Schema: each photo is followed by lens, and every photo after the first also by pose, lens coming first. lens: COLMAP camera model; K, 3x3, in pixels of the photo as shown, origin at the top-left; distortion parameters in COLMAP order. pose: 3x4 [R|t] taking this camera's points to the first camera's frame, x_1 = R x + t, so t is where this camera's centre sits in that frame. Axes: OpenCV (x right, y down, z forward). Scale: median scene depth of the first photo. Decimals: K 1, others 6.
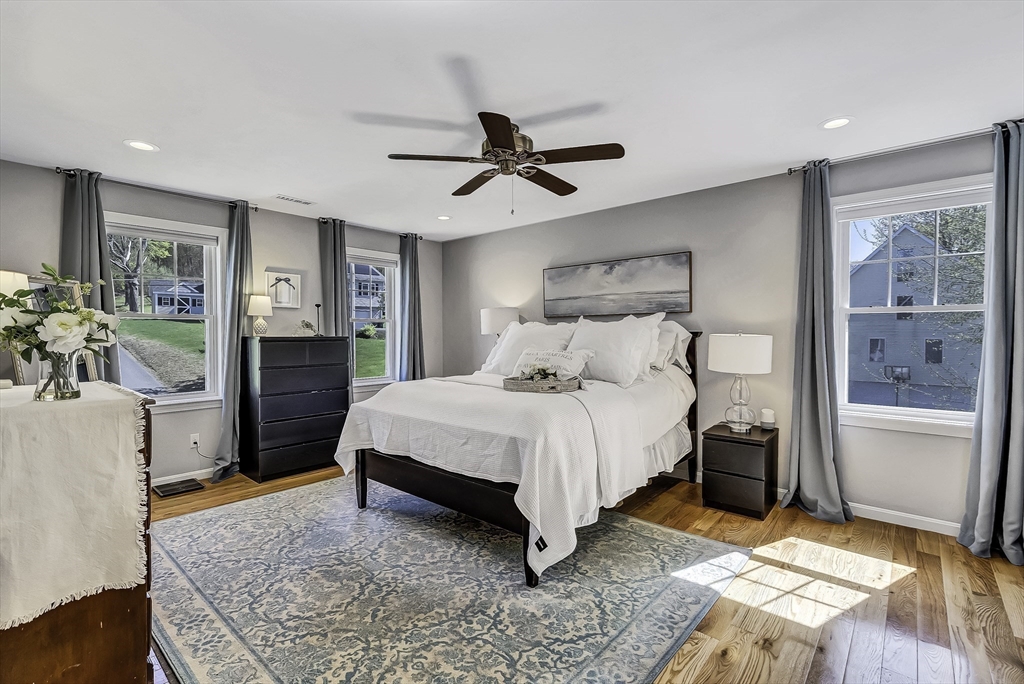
lens RADIAL K [[466.8, 0, 512.0], [0, 466.8, 342.0], [0, 0, 1]] dist [-0.003766, 0.000556]
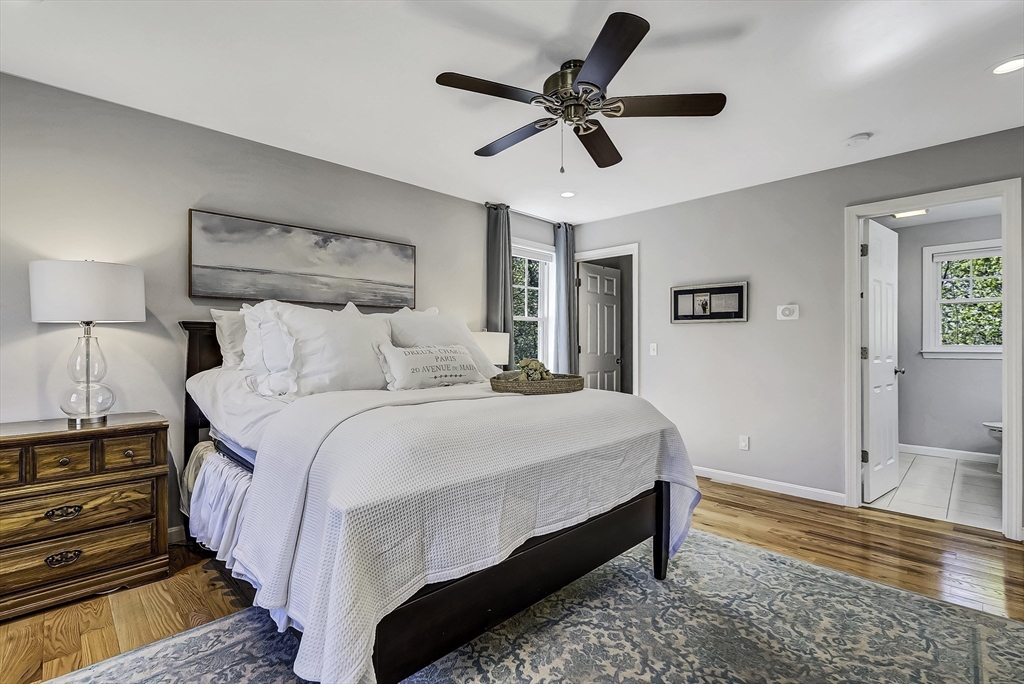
lens RADIAL K [[466.8, 0, 512.0], [0, 466.8, 342.0], [0, 0, 1]] dist [-0.003766, 0.000556]
pose [[0.071320, 0.005965, 0.997436, -0.555167], [0.020229, 0.999768, -0.007425, 0.016150], [-0.997248, 0.020707, 0.071182, 0.712950]]
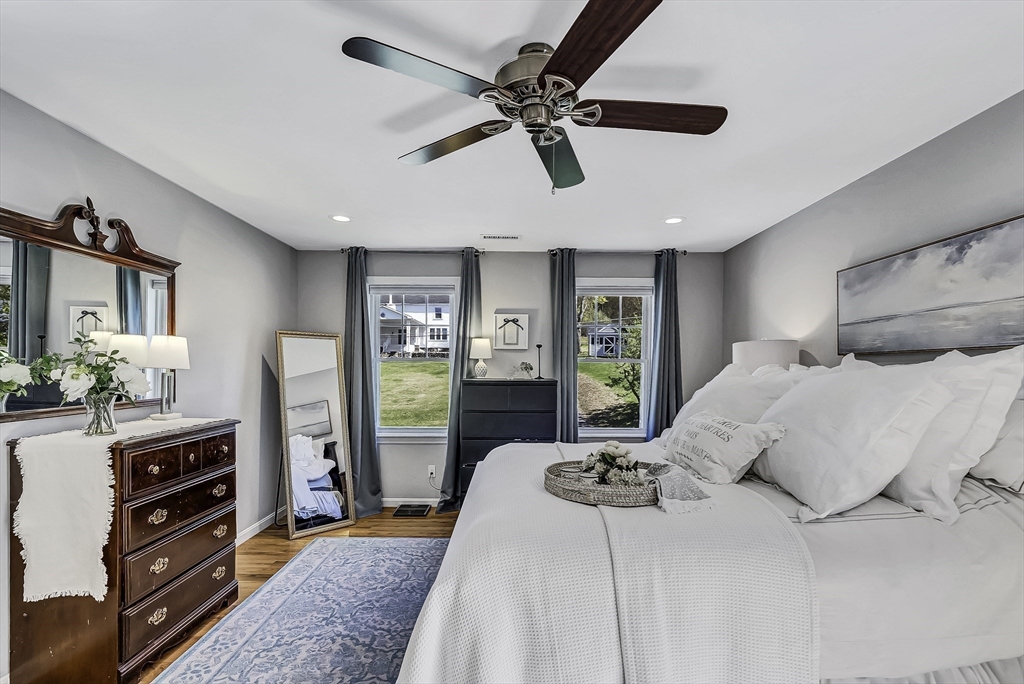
lens RADIAL K [[480.5, 0, 513.0], [0, 480.5, 380.2], [0, 0, 1]] dist [-0.003123, 0.000402]
pose [[0.665535, 0.024870, -0.745952, 0.300275], [-0.019774, 0.999681, 0.015687, -0.028050], [0.746104, 0.004310, 0.665815, 0.375714]]
